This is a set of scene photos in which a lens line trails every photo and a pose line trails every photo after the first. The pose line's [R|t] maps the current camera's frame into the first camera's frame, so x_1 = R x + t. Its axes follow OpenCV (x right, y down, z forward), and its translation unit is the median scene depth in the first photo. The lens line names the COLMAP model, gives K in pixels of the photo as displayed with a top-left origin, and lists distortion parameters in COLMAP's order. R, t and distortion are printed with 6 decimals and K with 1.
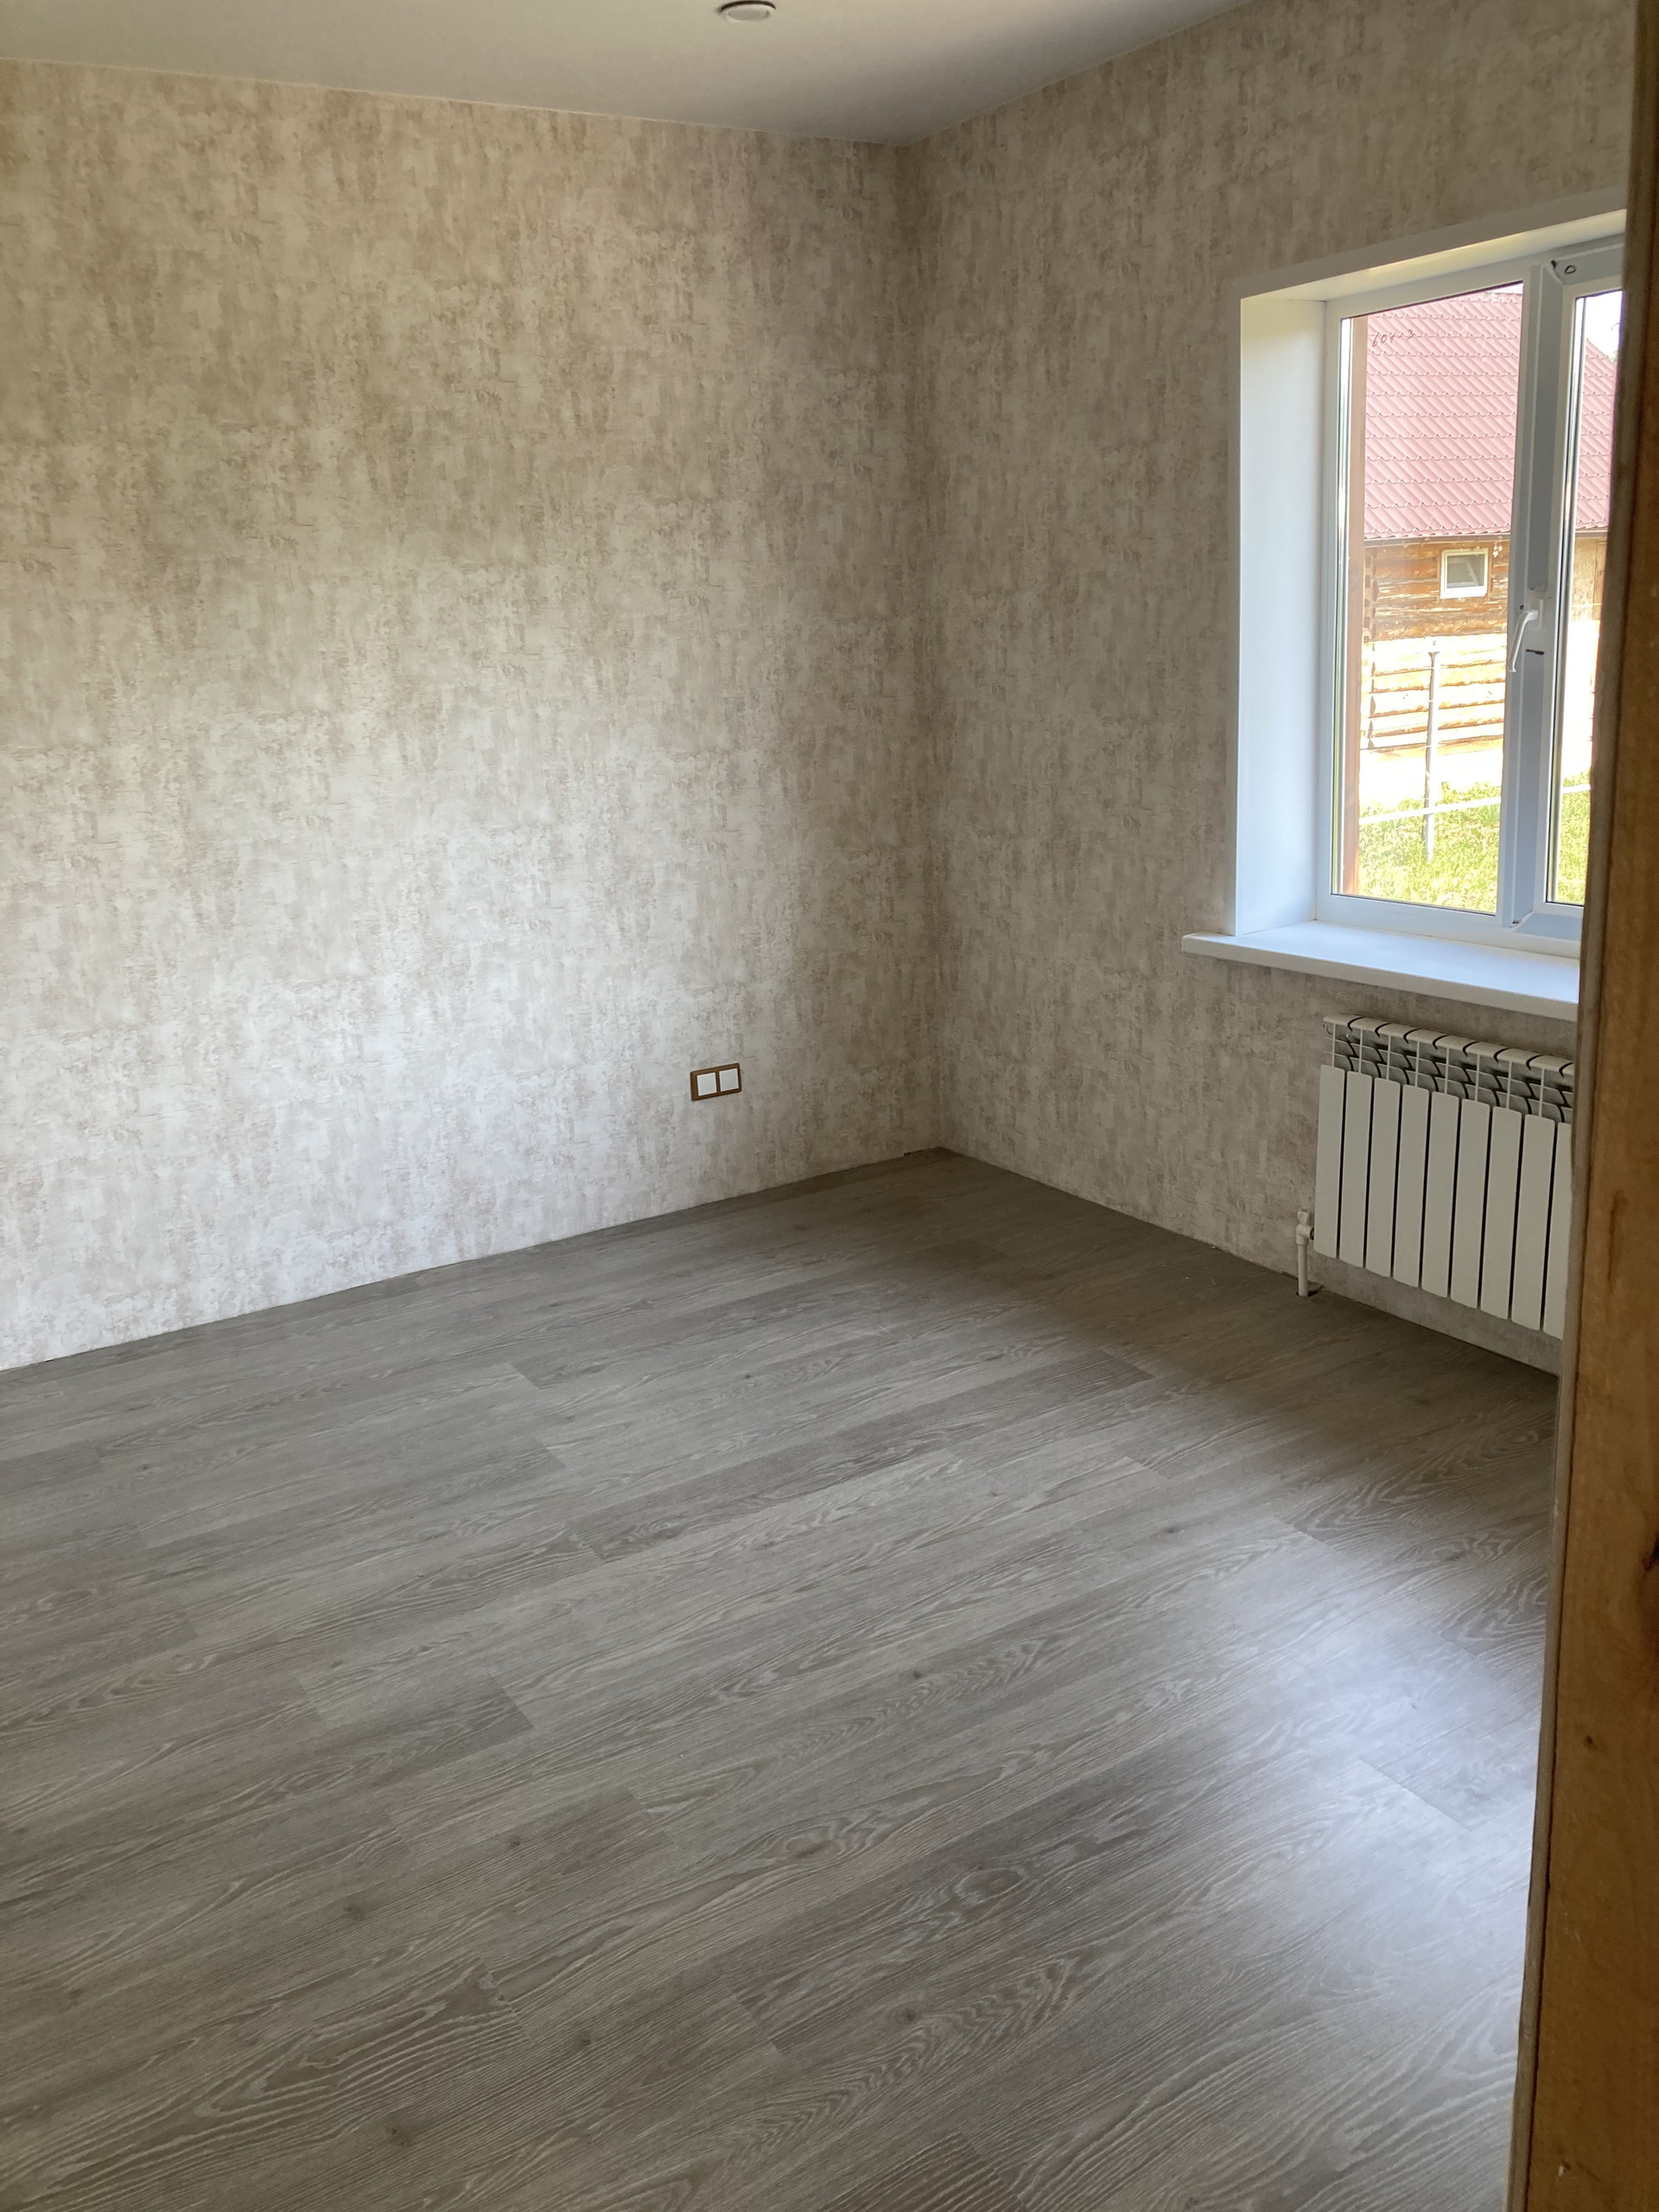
lens RADIAL K [[1813.4, 0, 823.9], [0, 1813.4, 1114.2], [0, 0, 1]] dist [0.006485, 0.009570]
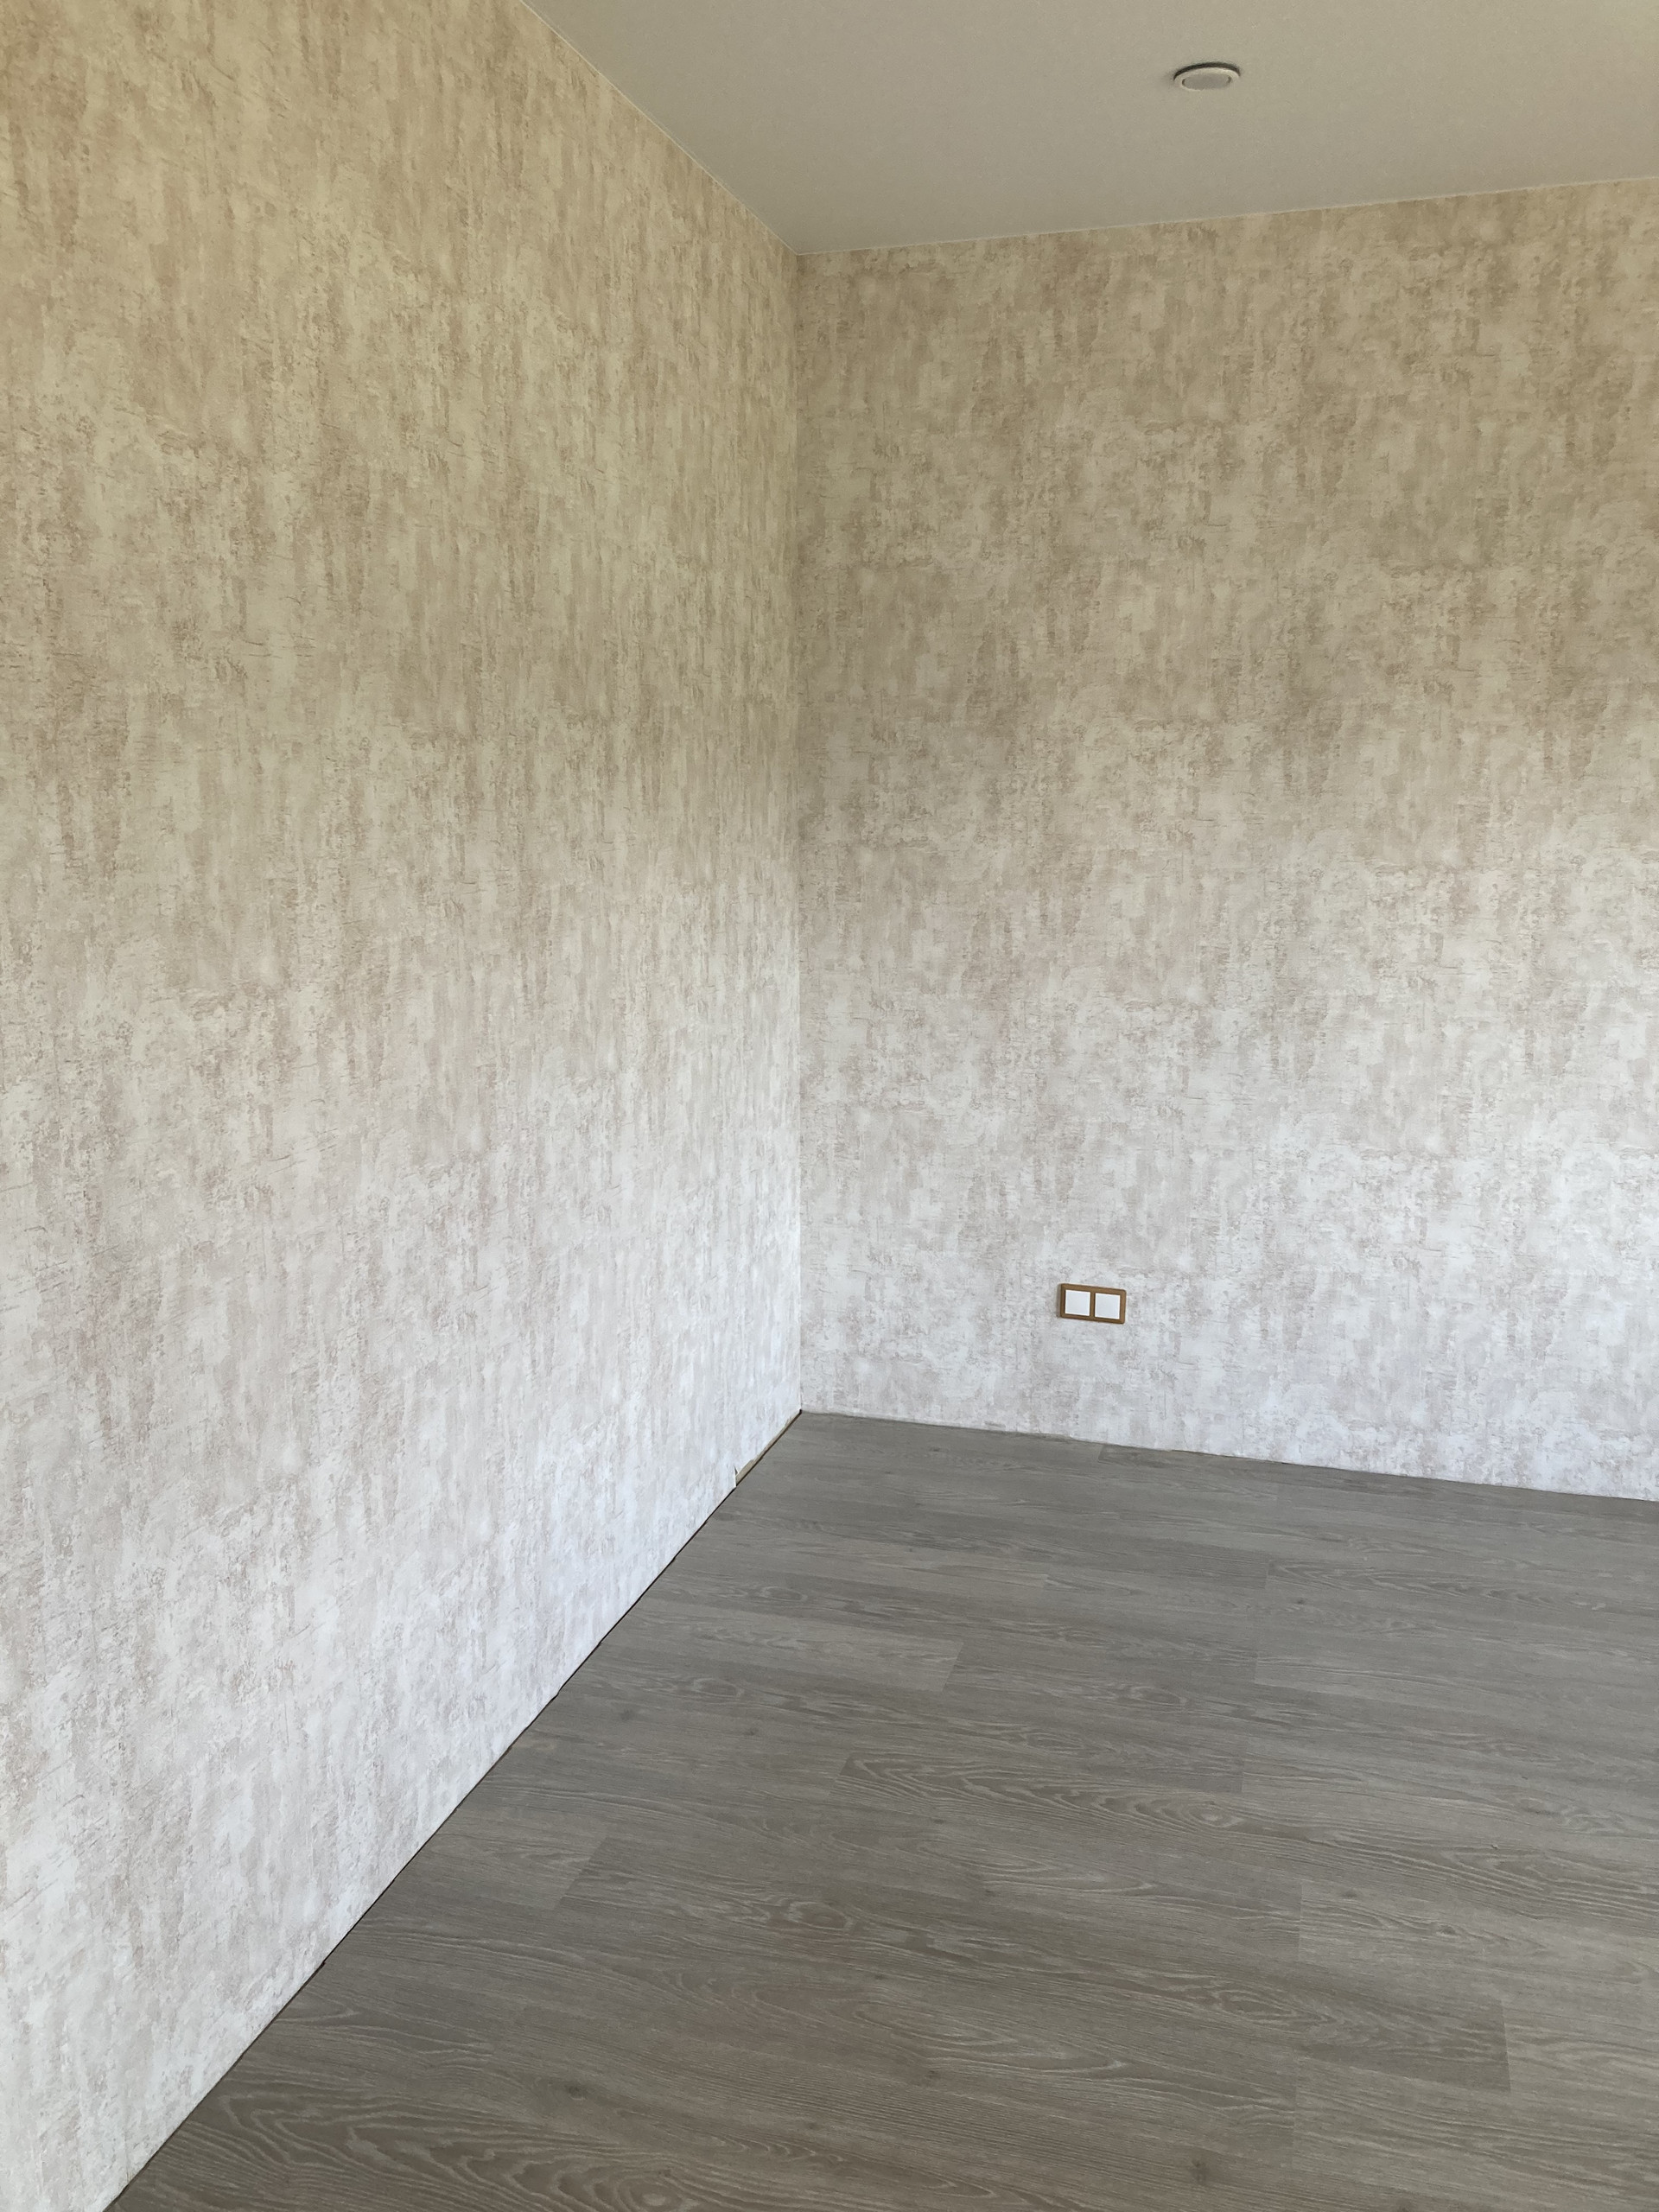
lens RADIAL K [[1813.4, 0, 829.4], [0, 1813.4, 1090.9], [0, 0, 1]] dist [0.006485, 0.009570]
pose [[0.659662, 0.180432, -0.729582, 0.109578], [-0.235481, 0.971494, 0.027345, -0.034521], [0.713719, 0.153765, 0.683346, 0.112227]]
